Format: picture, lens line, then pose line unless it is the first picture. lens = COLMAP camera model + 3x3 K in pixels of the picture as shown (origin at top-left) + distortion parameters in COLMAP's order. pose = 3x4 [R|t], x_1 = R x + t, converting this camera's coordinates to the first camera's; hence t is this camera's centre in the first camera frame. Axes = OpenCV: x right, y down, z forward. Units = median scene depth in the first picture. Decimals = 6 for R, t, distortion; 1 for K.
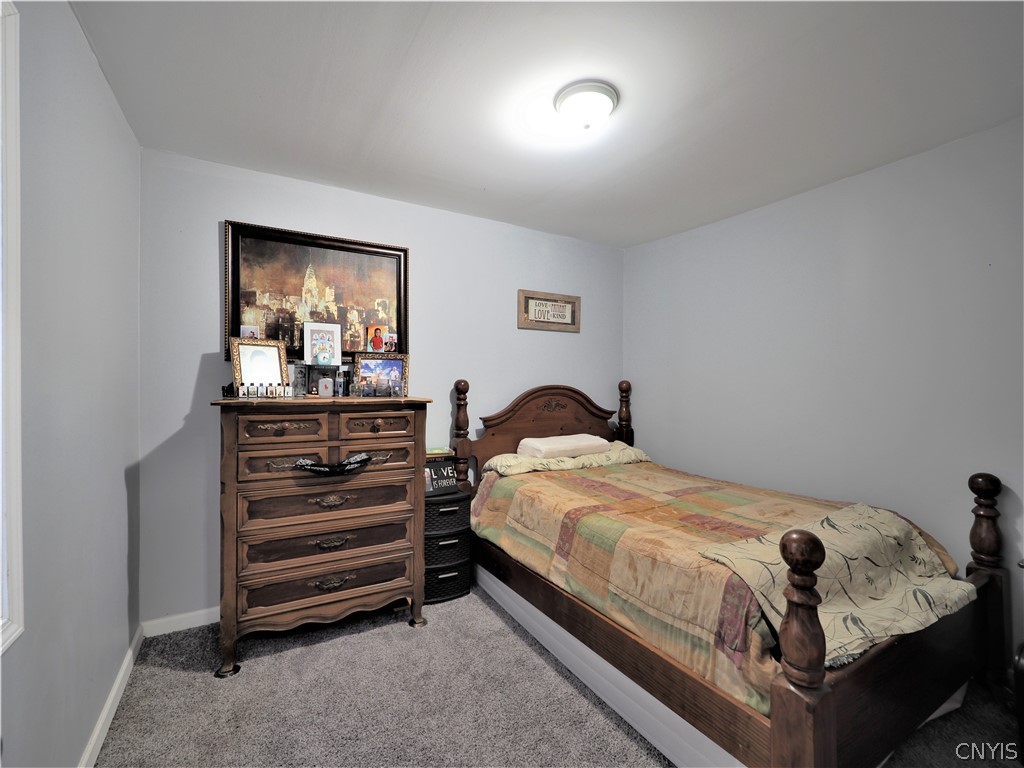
lens RADIAL K [[450.2, 0, 515.0], [0, 450.2, 378.7], [0, 0, 1]] dist [-0.000712, -0.000963]
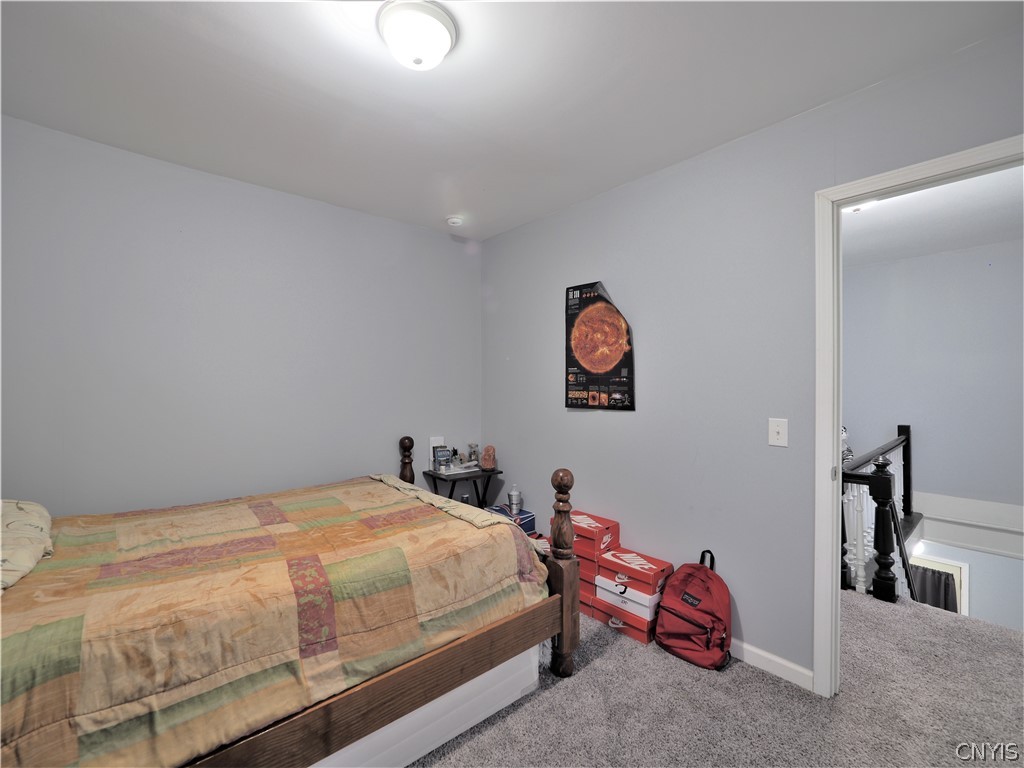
lens RADIAL K [[450.2, 0, 515.0], [0, 450.2, 378.7], [0, 0, 1]] dist [-0.000712, -0.000963]
pose [[-0.162992, -0.002435, 0.986624, -0.583572], [-0.010054, 0.999949, 0.000807, 0.001327], [-0.986576, -0.009788, -0.163008, 0.849724]]
